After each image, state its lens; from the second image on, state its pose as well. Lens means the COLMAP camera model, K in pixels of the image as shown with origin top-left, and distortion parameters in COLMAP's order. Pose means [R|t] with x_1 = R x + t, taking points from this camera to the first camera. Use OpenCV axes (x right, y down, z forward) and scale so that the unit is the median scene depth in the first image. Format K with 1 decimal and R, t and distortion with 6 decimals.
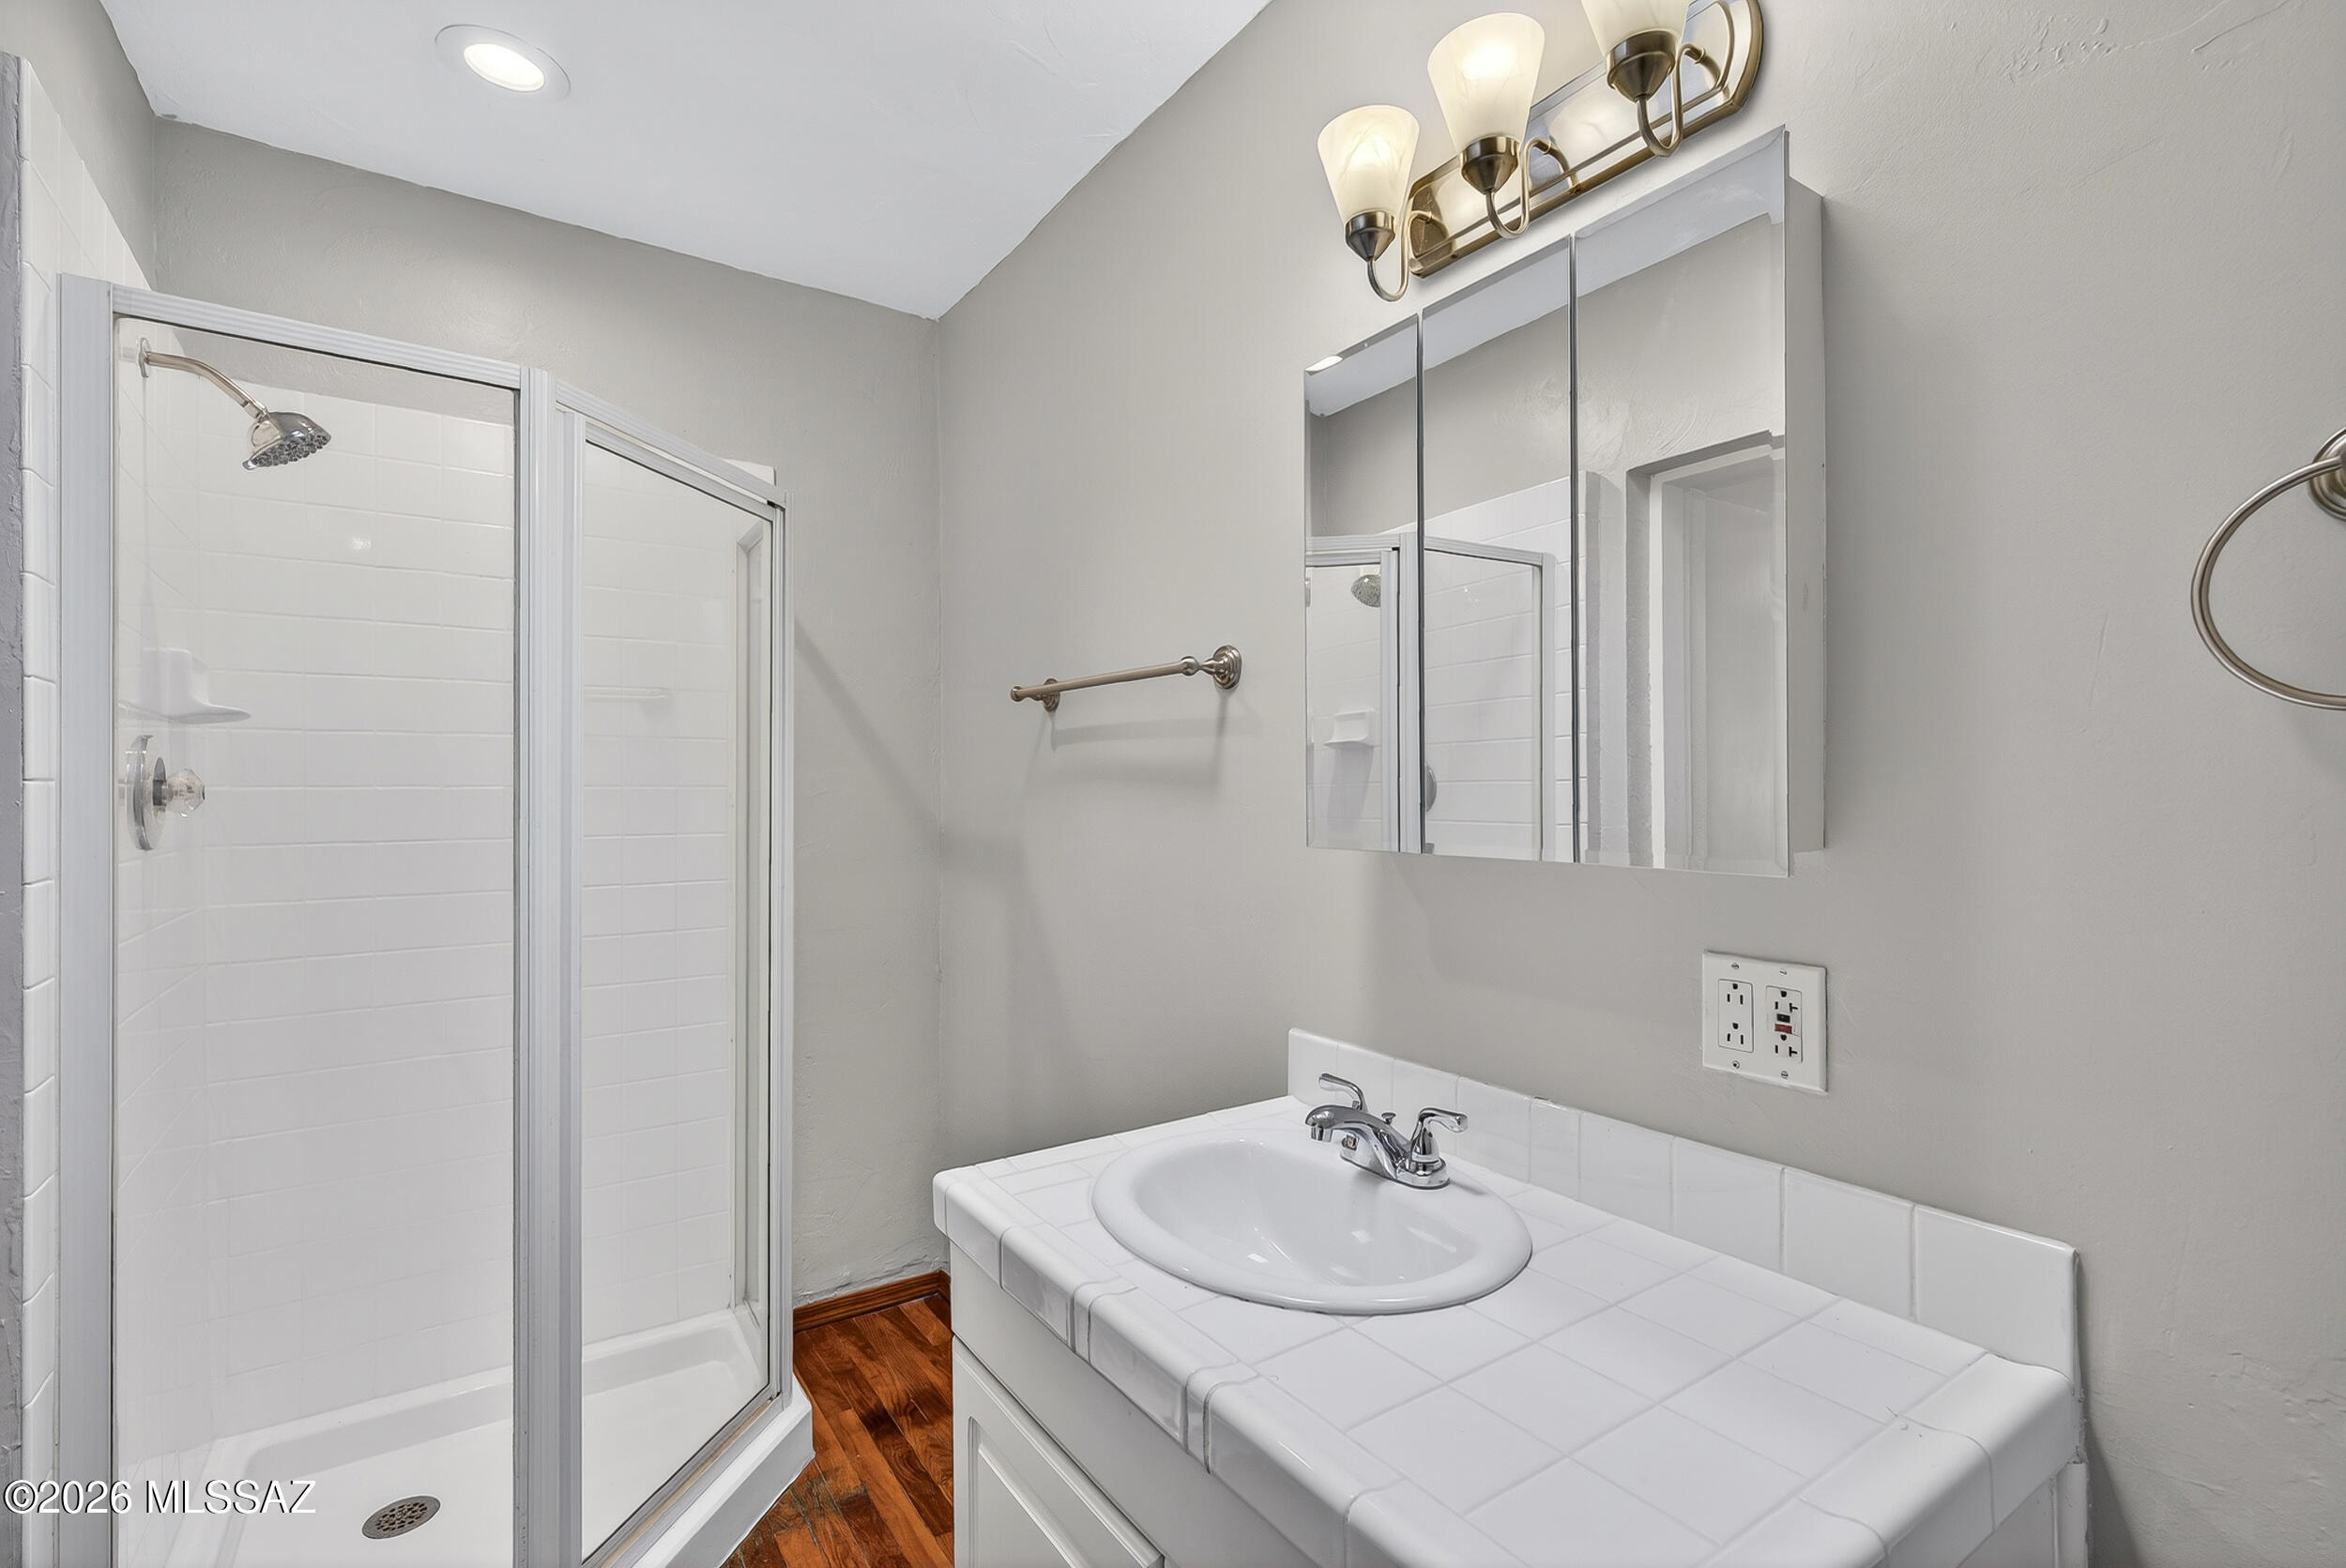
lens RADIAL K [[1073.6, 0, 1165.5], [0, 1073.6, 774.8], [0, 0, 1]] dist [0.005480, 0.002025]
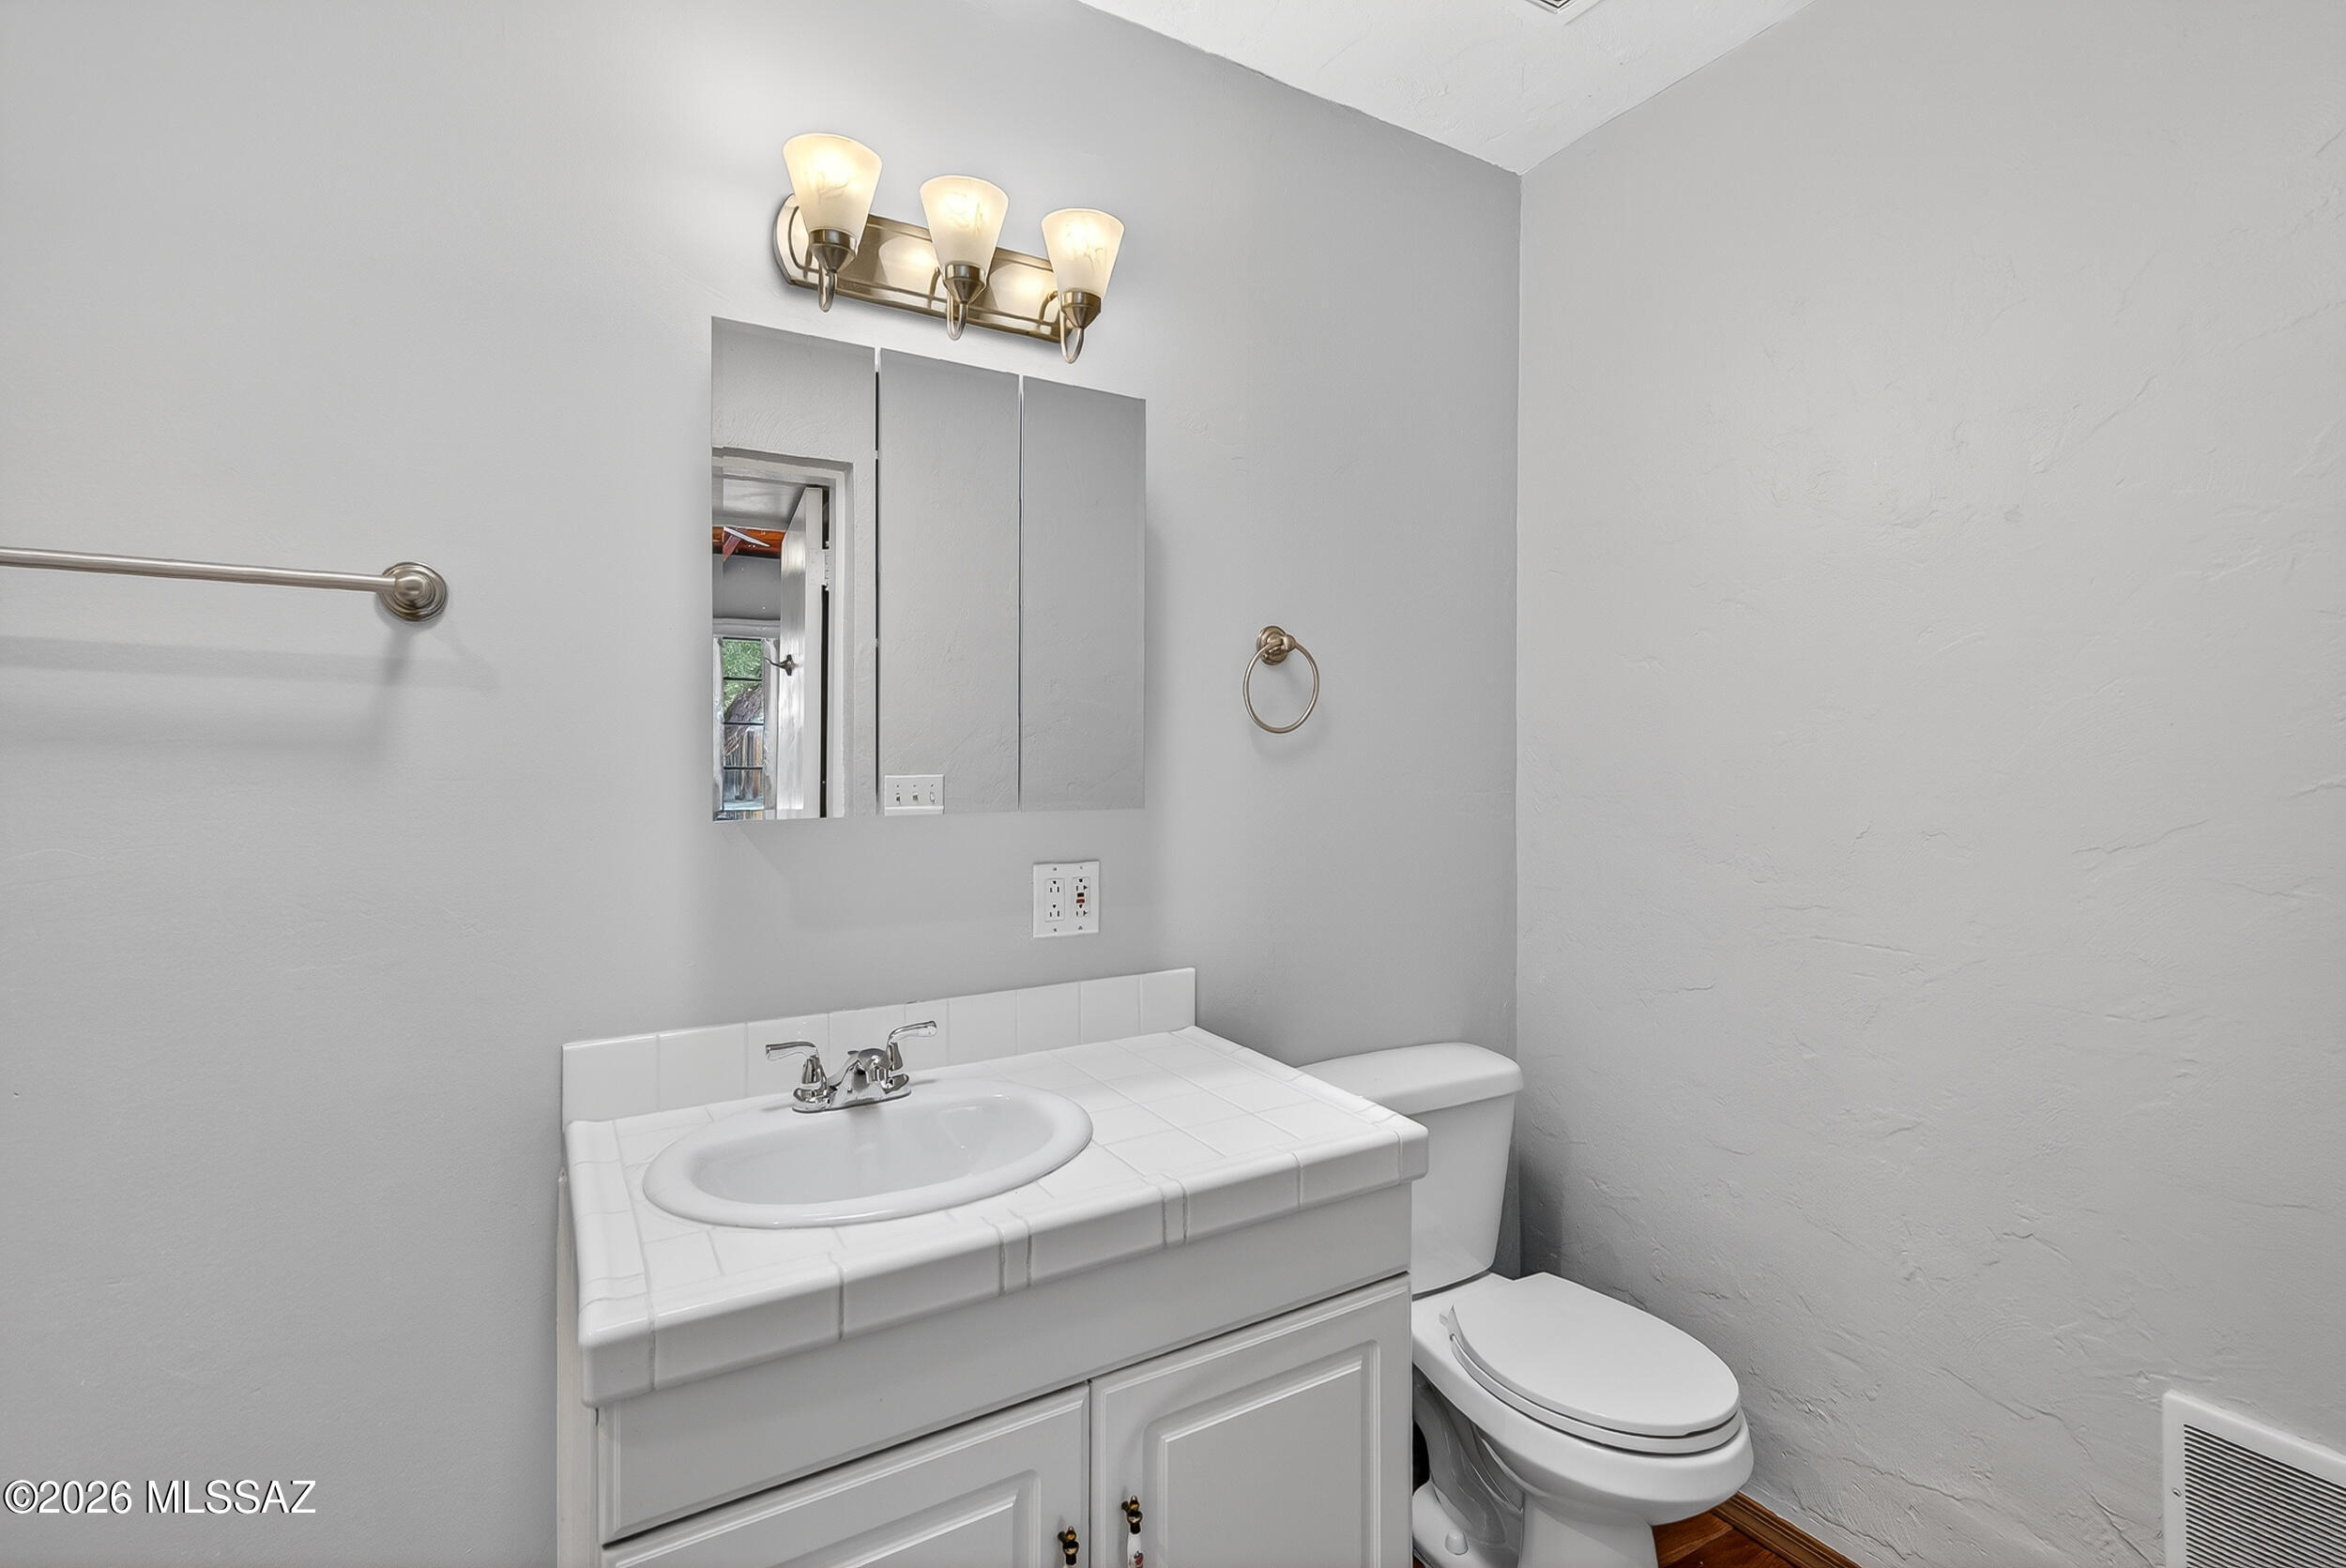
lens RADIAL K [[1073.6, 0, 1165.7], [0, 1073.6, 785.7], [0, 0, 1]] dist [0.005480, 0.002025]
pose [[0.053837, -0.025702, 0.998219, -1.064013], [-0.014113, 0.999549, 0.026498, 0.007287], [-0.998450, -0.015515, 0.053450, 0.749787]]
